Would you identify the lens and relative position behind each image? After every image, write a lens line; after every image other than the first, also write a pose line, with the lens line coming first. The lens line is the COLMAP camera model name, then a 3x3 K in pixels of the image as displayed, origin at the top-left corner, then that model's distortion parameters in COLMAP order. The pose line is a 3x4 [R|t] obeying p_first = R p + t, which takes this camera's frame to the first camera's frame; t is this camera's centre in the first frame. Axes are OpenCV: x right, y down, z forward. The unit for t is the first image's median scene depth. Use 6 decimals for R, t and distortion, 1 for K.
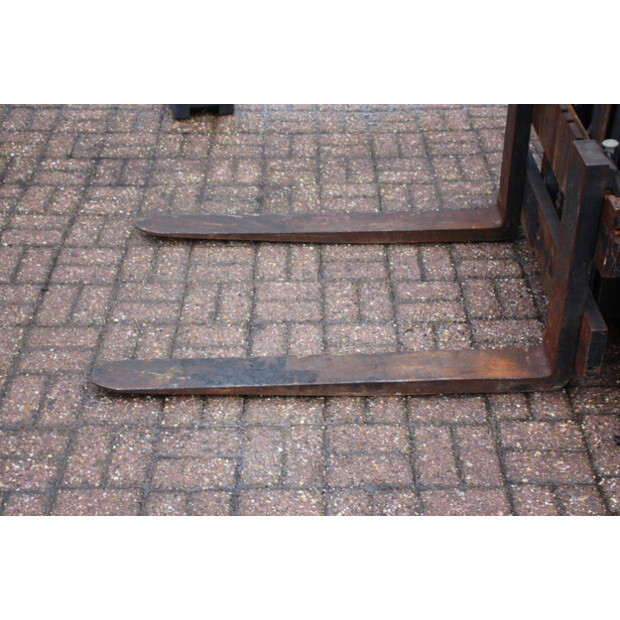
lens RADIAL K [[900.2, 0, 310.6], [0, 900.2, 307.7], [0, 0, 1]] dist [0.060207, 0.000000]
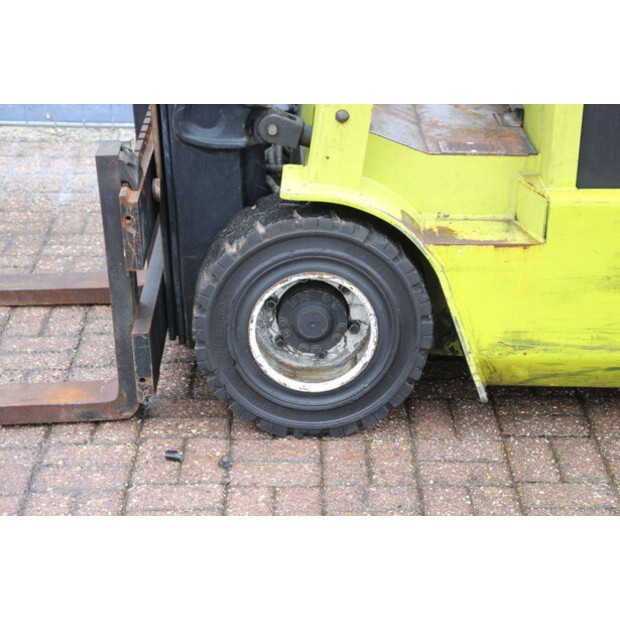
lens RADIAL K [[1442.9, 0, 310.5], [0, 1442.9, 309.4], [0, 0, 1]] dist [0.506150, 0.000000]
pose [[0.999890, -0.000600, 0.014814, 0.432511], [0.004053, 0.972175, -0.234222, 0.329203], [-0.014262, 0.234256, 0.972070, -0.465878]]
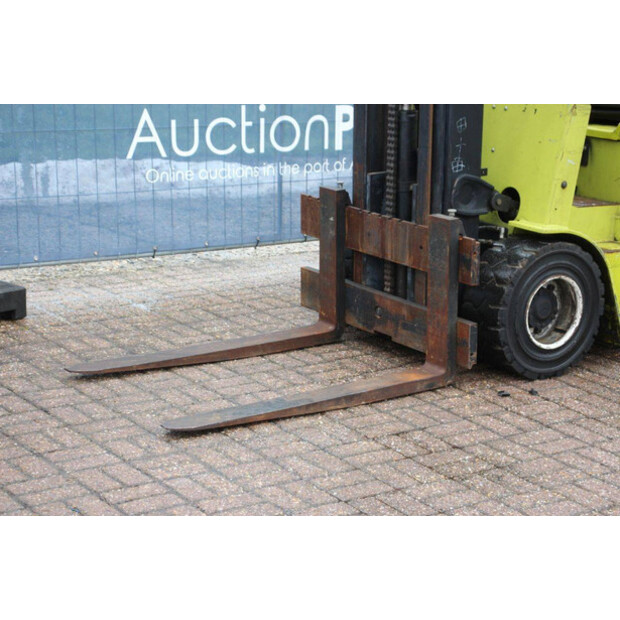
lens RADIAL K [[1442.9, 0, 309.9], [0, 1442.9, 309.4], [0, 0, 1]] dist [0.506150, 0.000000]
pose [[0.830867, -0.109468, 0.545597, -1.198982], [0.301323, 0.912785, -0.275731, 0.564018], [-0.467829, 0.393497, 0.791389, -0.826543]]
